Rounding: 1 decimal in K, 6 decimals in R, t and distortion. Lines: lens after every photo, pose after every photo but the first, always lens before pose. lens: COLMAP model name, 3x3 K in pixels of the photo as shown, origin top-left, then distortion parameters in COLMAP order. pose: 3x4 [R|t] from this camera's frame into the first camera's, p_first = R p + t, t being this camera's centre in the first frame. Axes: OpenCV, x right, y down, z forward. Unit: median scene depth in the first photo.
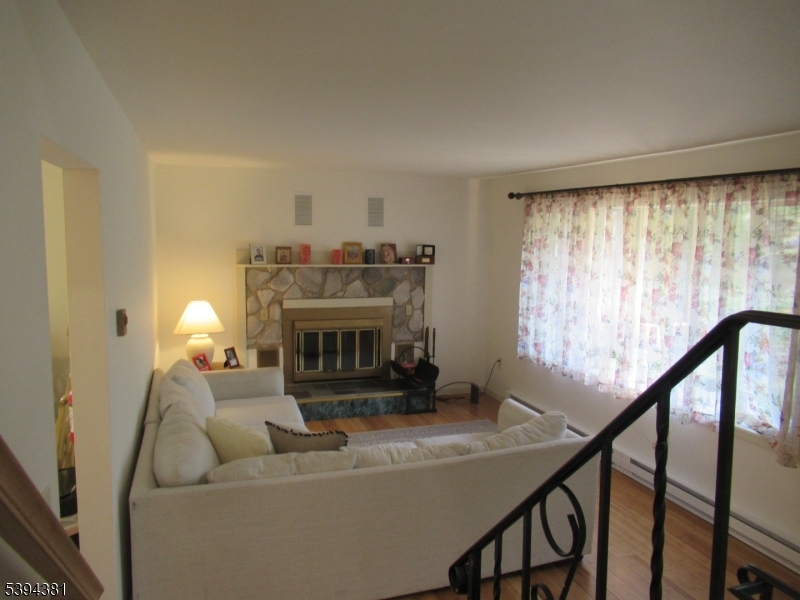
lens RADIAL K [[590.0, 0, 401.6], [0, 590.0, 296.2], [0, 0, 1]] dist [-0.015938, -0.005535]
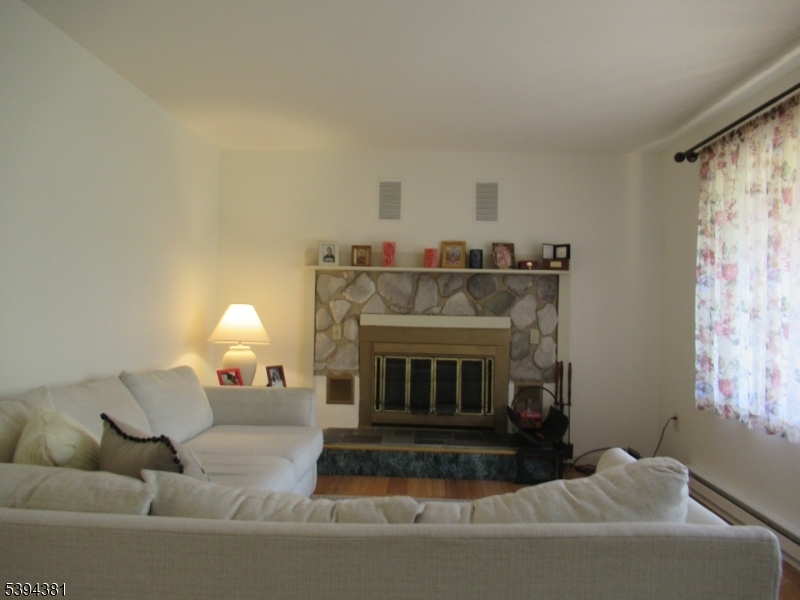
lens RADIAL K [[590.0, 0, 401.6], [0, 590.0, 296.2], [0, 0, 1]] dist [-0.015938, -0.005535]
pose [[0.927880, -0.006611, -0.372821, 0.140823], [-0.046088, 0.990143, -0.132263, 0.084005], [0.370020, 0.139907, 0.918429, 0.304254]]
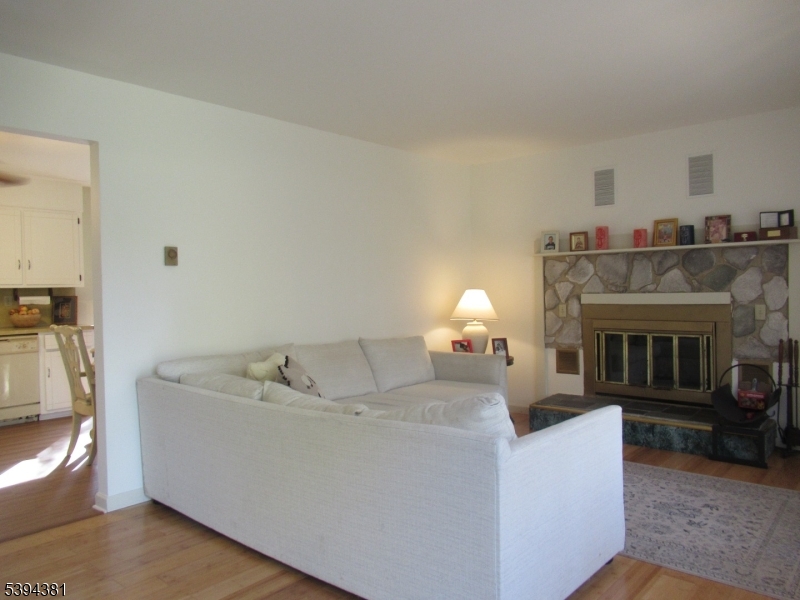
lens RADIAL K [[590.0, 0, 401.6], [0, 590.0, 296.2], [0, 0, 1]] dist [-0.015938, -0.005535]
pose [[0.491518, -0.017493, -0.870692, 0.425450], [-0.070330, 0.995735, -0.059707, 0.080614], [0.868023, 0.090583, 0.488192, 0.352526]]
